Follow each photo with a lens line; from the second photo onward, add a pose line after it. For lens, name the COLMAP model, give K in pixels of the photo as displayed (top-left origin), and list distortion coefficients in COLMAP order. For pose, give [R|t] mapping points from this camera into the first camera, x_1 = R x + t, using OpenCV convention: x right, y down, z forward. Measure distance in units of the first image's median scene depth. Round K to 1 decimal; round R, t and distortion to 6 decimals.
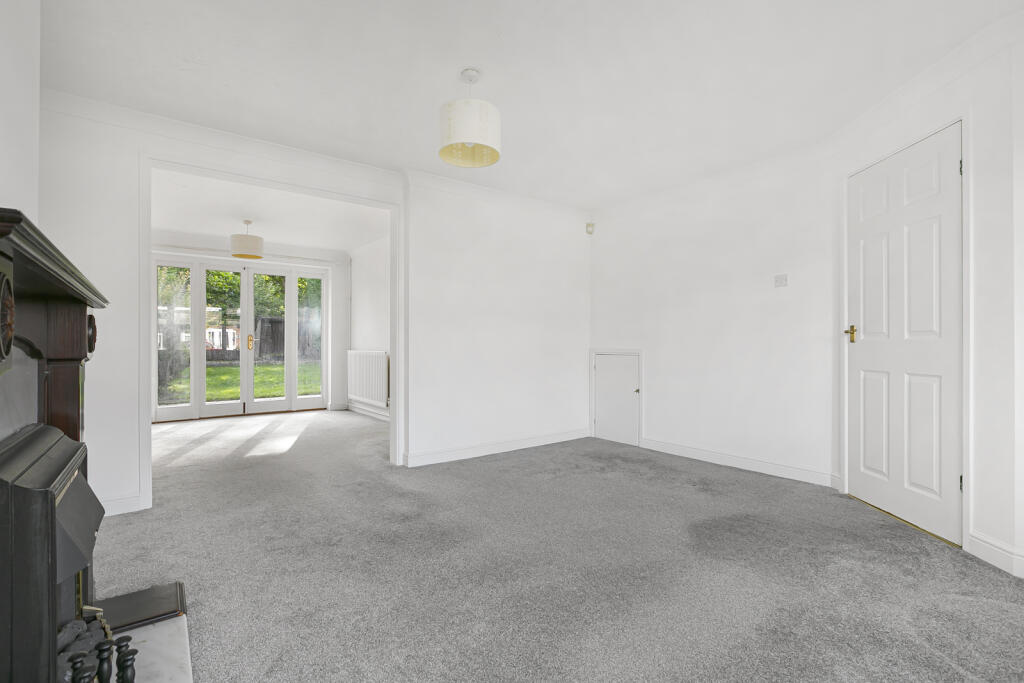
lens RADIAL K [[454.2, 0, 514.4], [0, 454.2, 342.3], [0, 0, 1]] dist [0.002790, -0.000269]
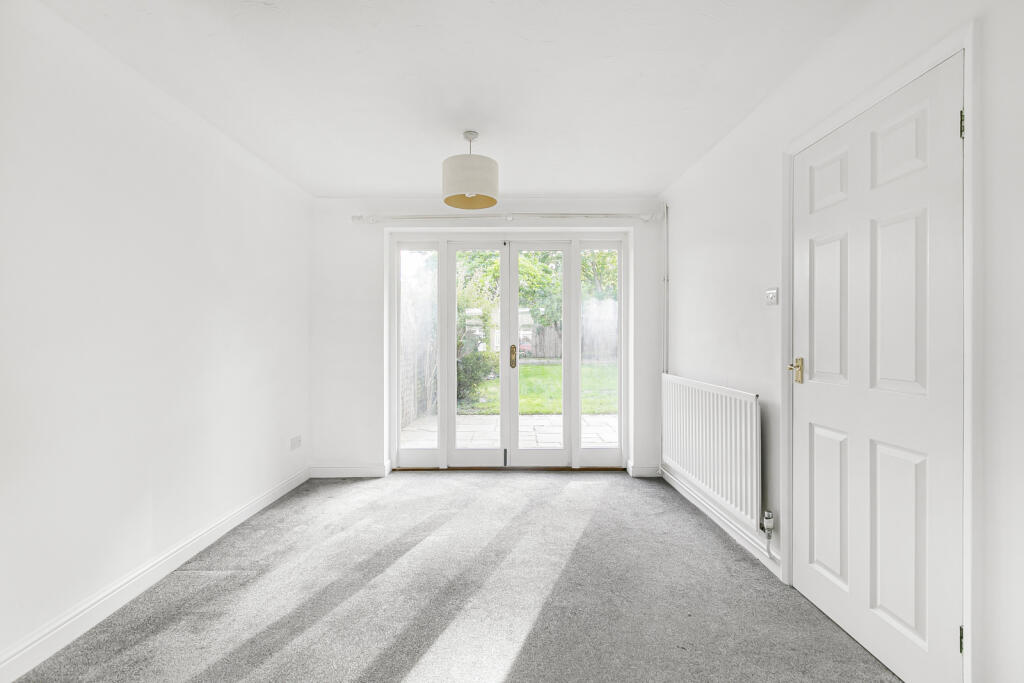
lens RADIAL K [[454.2, 0, 514.7], [0, 454.2, 339.1], [0, 0, 1]] dist [0.002790, -0.000269]
pose [[0.789371, -0.006548, -0.613881, -0.175525], [0.008771, 0.999961, 0.000613, -0.023202], [0.613853, -0.005868, 0.789398, 0.473875]]
